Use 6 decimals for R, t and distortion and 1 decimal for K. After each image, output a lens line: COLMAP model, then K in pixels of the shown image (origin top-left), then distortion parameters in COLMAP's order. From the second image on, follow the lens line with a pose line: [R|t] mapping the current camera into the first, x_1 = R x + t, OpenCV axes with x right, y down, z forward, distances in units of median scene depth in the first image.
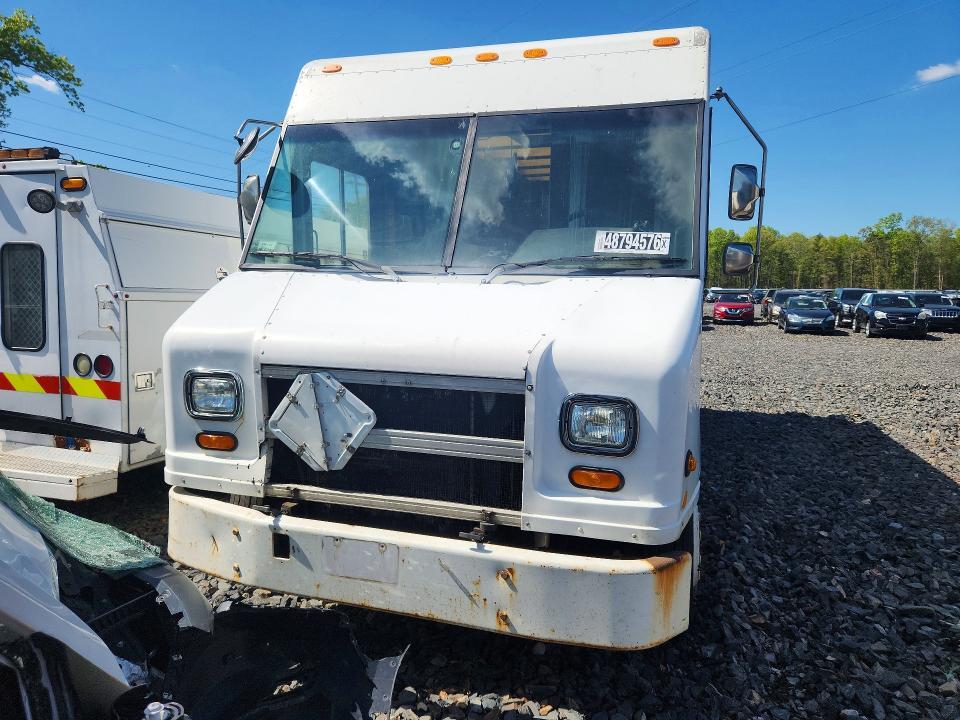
lens RADIAL K [[648.1, 0, 484.1], [0, 648.1, 358.9], [0, 0, 1]] dist [0.036390, -0.016043]
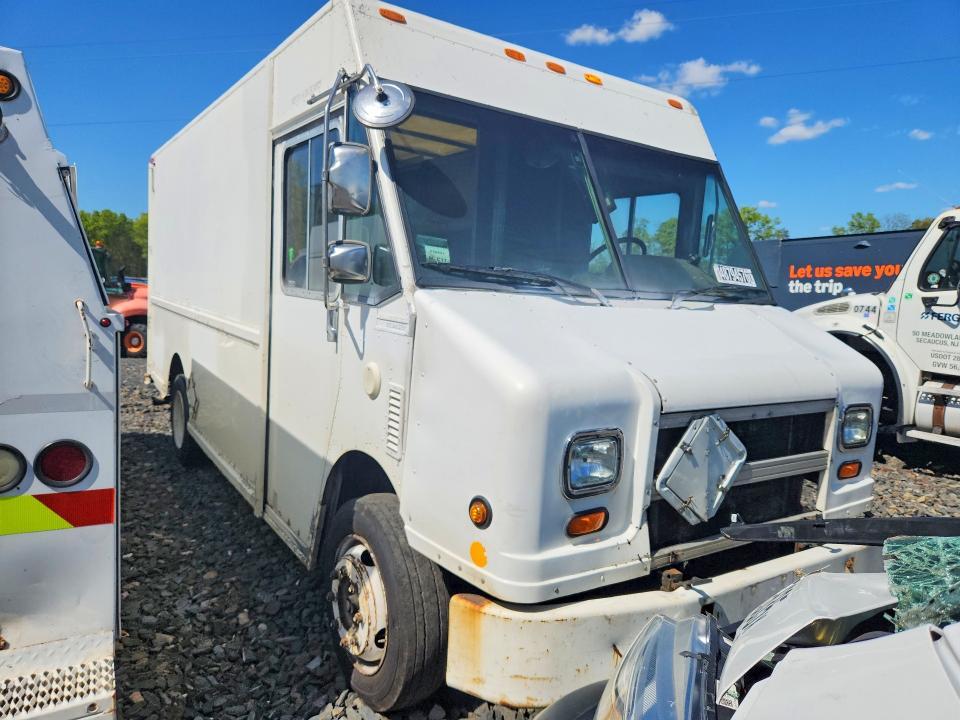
lens RADIAL K [[648.1, 0, 481.2], [0, 648.1, 357.6], [0, 0, 1]] dist [0.036390, -0.016043]
pose [[0.643569, -0.062140, 0.762862, -1.114009], [0.051450, 0.997957, 0.037885, -0.106514], [-0.763657, 0.014868, 0.645451, 0.636914]]
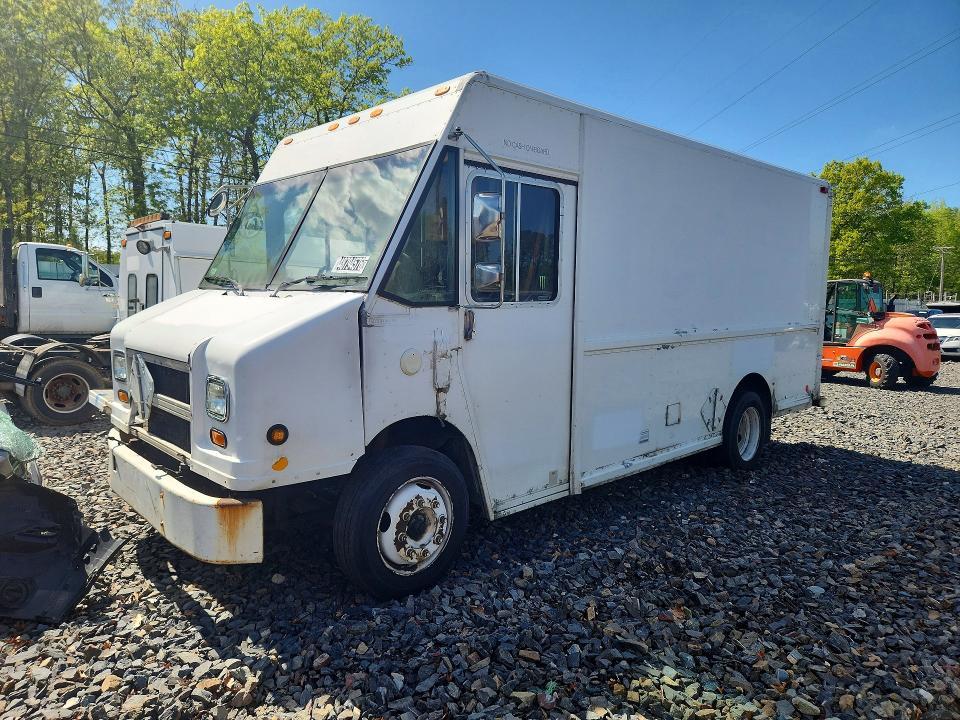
lens RADIAL K [[648.1, 0, 470.0], [0, 648.1, 357.6], [0, 0, 1]] dist [0.036390, -0.016043]
pose [[0.856981, 0.049622, -0.512954, 1.171653], [-0.067508, 0.997586, -0.016279, 0.001806], [0.510907, 0.048579, 0.858262, 0.072259]]
